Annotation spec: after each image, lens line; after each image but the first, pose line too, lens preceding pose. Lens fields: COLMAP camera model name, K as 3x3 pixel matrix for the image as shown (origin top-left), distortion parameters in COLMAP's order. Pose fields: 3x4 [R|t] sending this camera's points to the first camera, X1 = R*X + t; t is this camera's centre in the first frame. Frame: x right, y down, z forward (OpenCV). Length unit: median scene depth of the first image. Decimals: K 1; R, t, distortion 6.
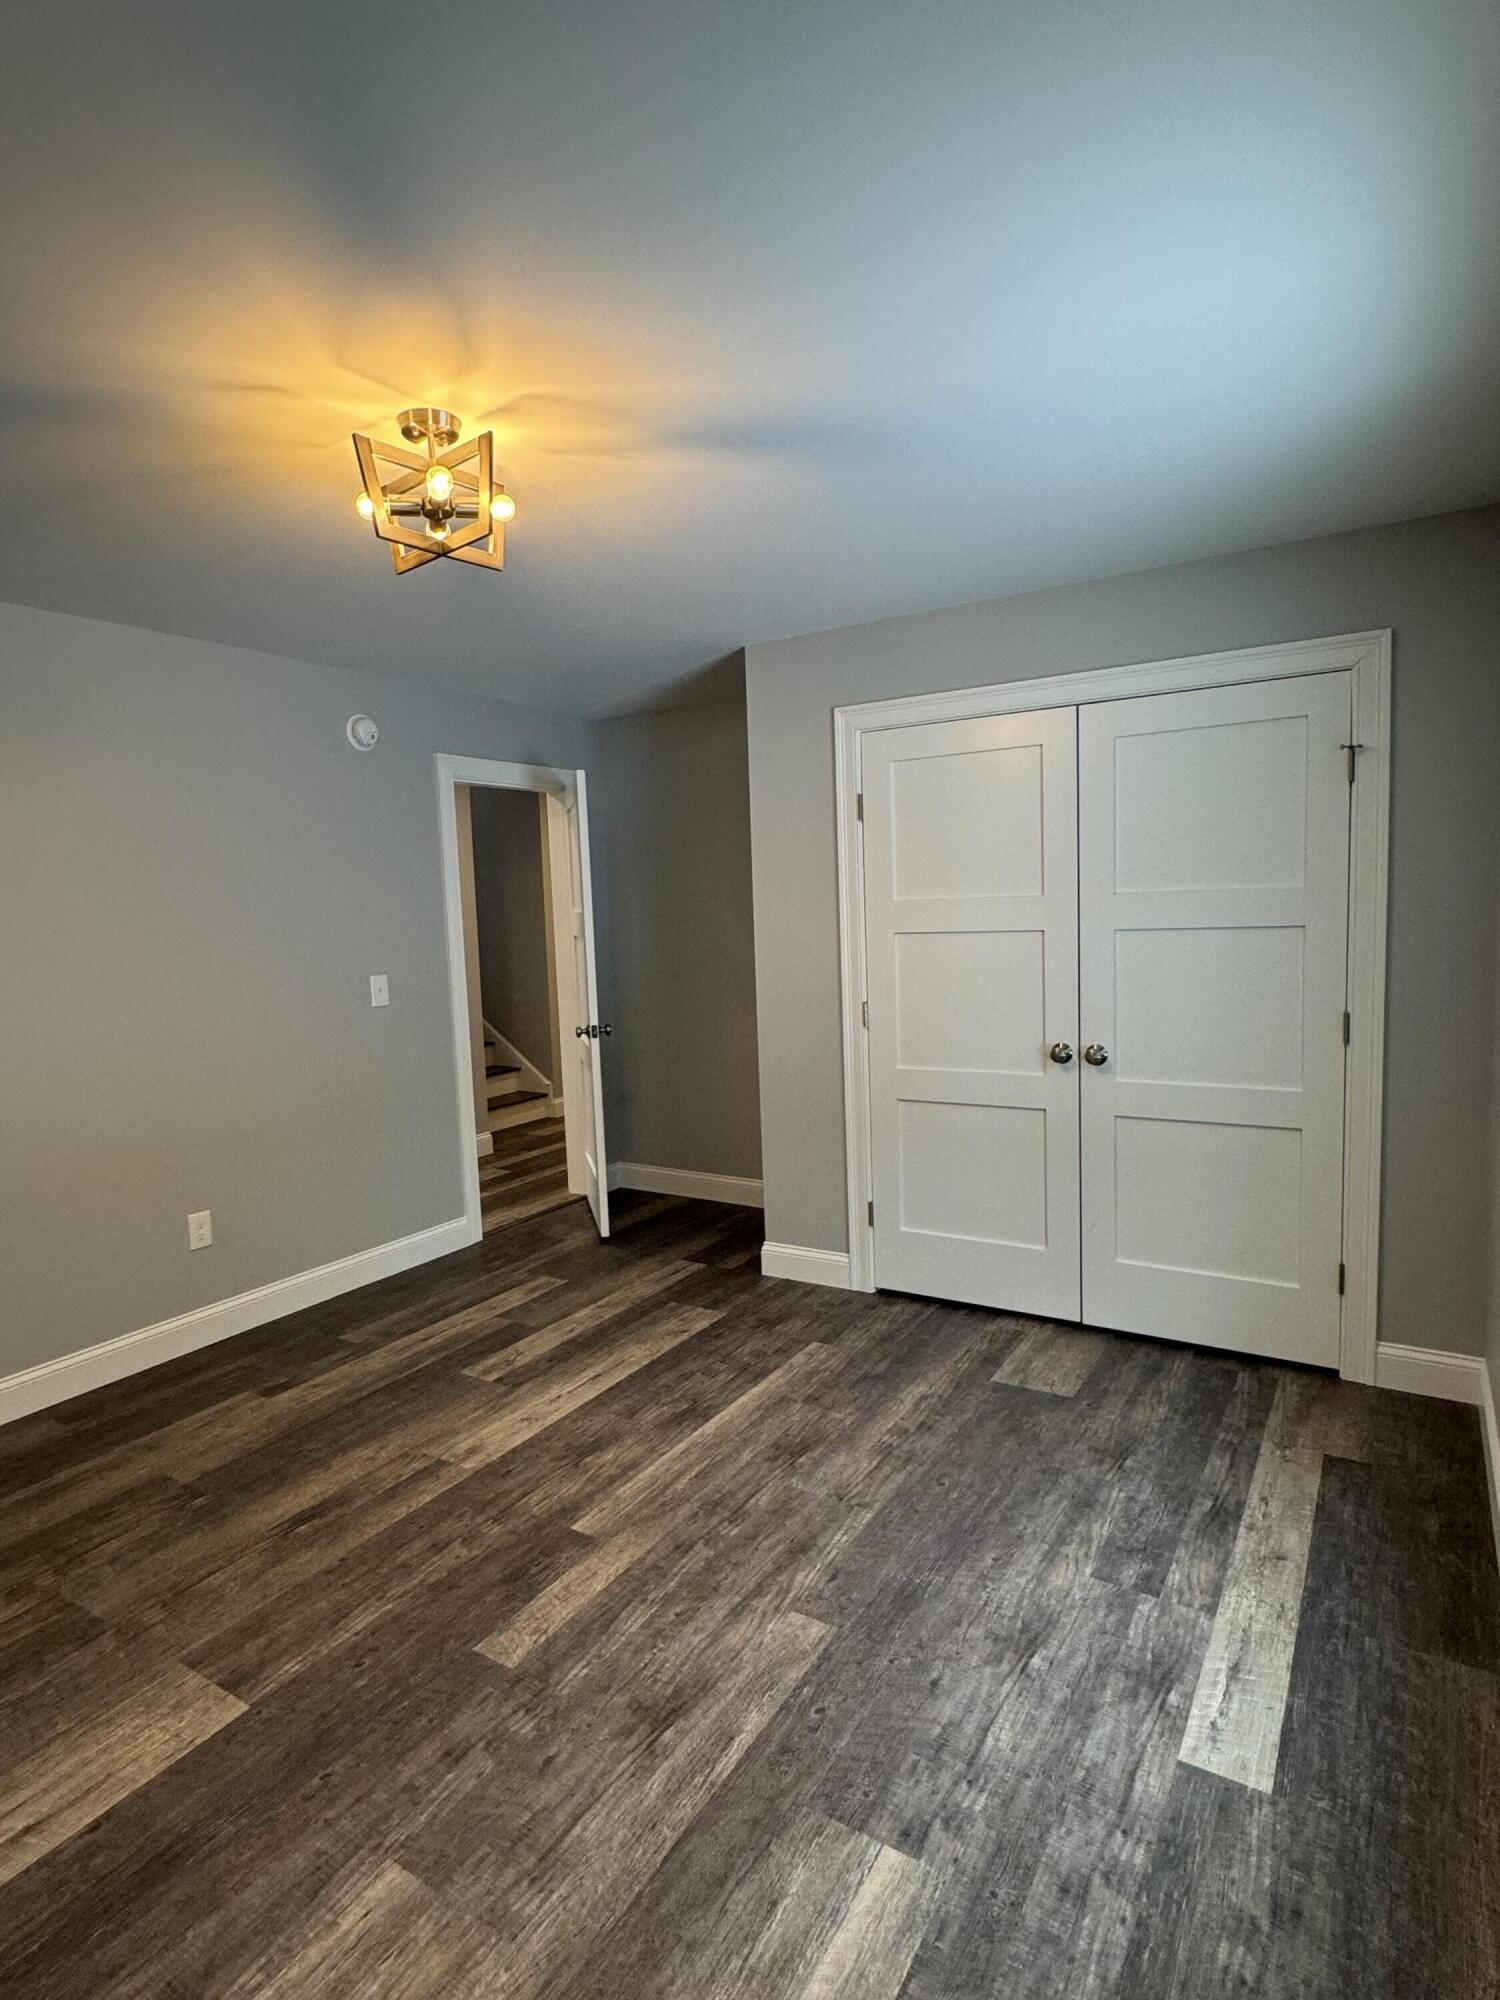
lens RADIAL K [[1040.4, 0, 752.7], [0, 1040.4, 999.5], [0, 0, 1]] dist [-0.010101, -0.001268]
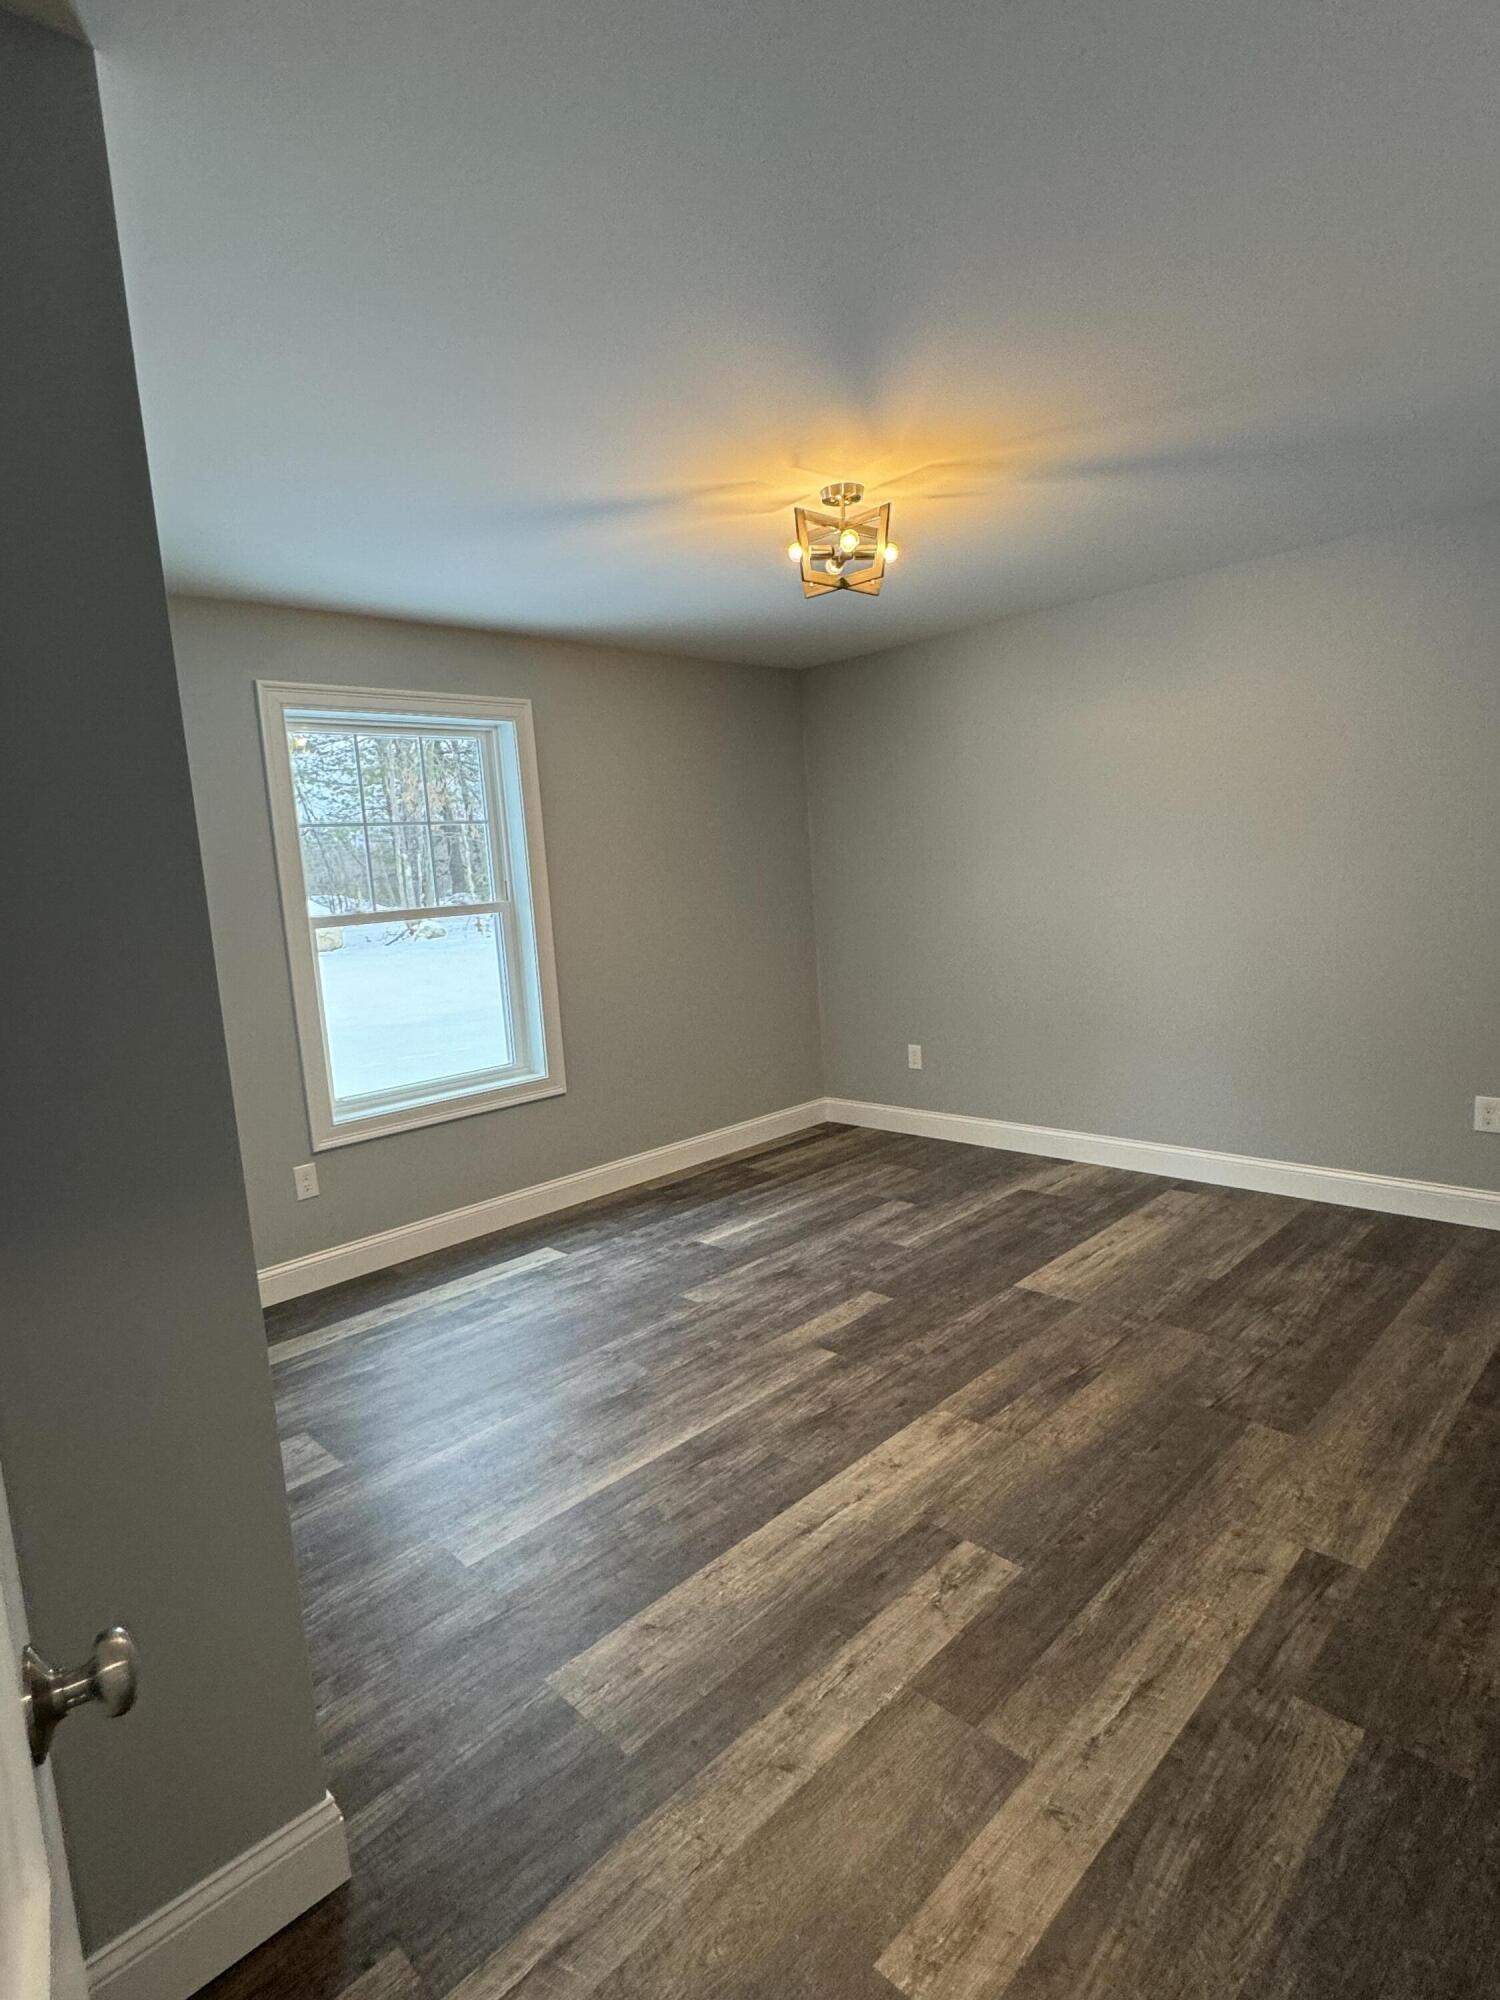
lens RADIAL K [[1040.4, 0, 752.7], [0, 1040.4, 999.5], [0, 0, 1]] dist [-0.010101, -0.001268]
pose [[-0.968825, 0.070232, 0.237583, -0.387042], [0.120263, 0.971732, 0.203160, -0.155091], [-0.216599, 0.225399, -0.949884, 2.023772]]
